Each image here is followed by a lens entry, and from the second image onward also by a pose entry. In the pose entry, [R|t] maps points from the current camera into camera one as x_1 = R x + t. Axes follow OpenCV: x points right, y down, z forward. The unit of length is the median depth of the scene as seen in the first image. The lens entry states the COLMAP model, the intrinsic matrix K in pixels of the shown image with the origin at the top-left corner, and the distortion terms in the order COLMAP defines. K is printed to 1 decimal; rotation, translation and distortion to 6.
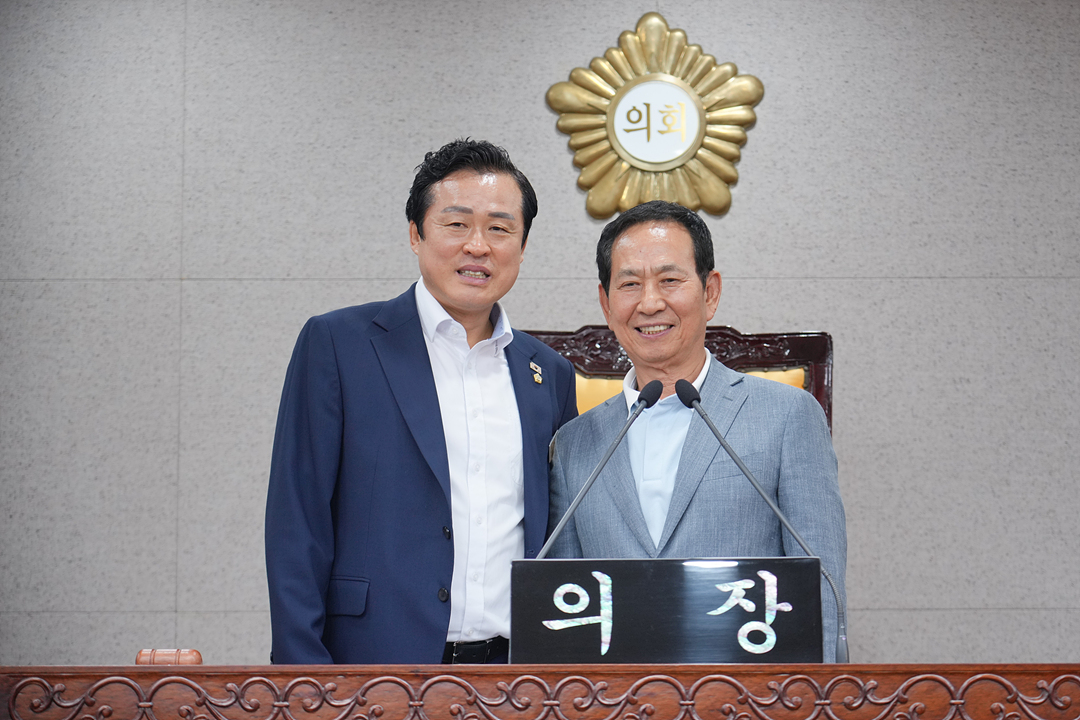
lens RADIAL K [[2775.7, 0, 613.0], [0, 2775.7, 379.1], [0, 0, 1]] dist [-0.013274, 0.254008]
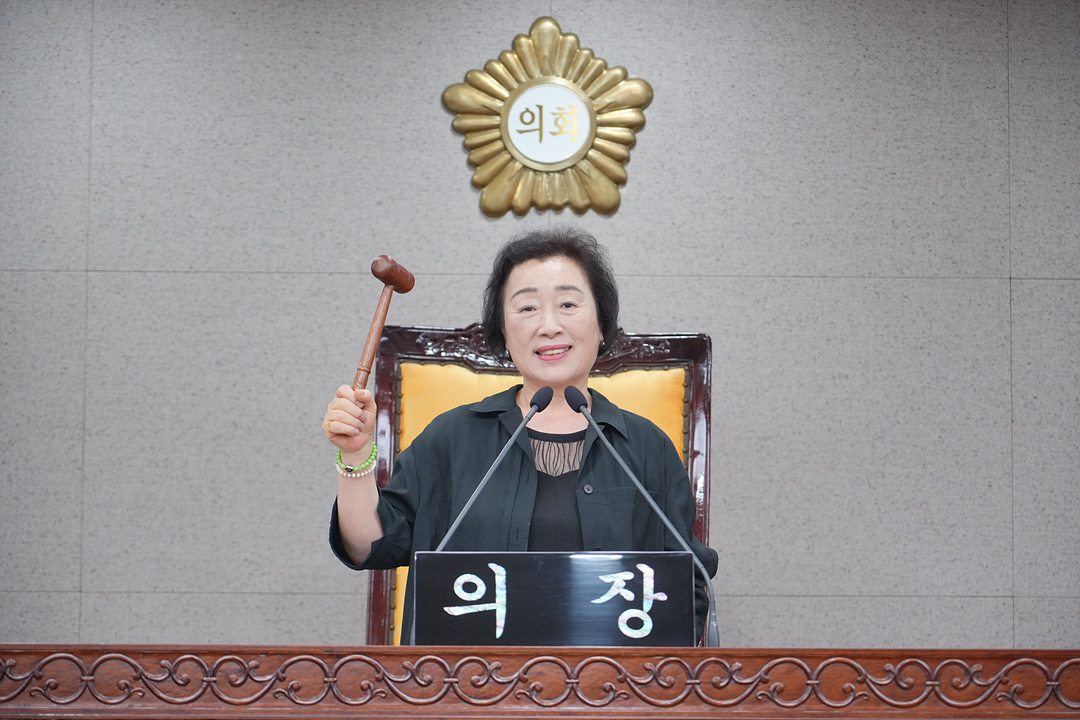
lens RADIAL K [[3104.6, 0, 540.0], [0, 3104.6, 360.0], [0, 0, 1]] dist [-0.017115, -0.054468]
pose [[0.999840, 0.009885, 0.014925, -0.003969], [-0.010035, 0.999900, 0.009982, -0.016018], [-0.014825, -0.010130, 0.999839, -0.158531]]
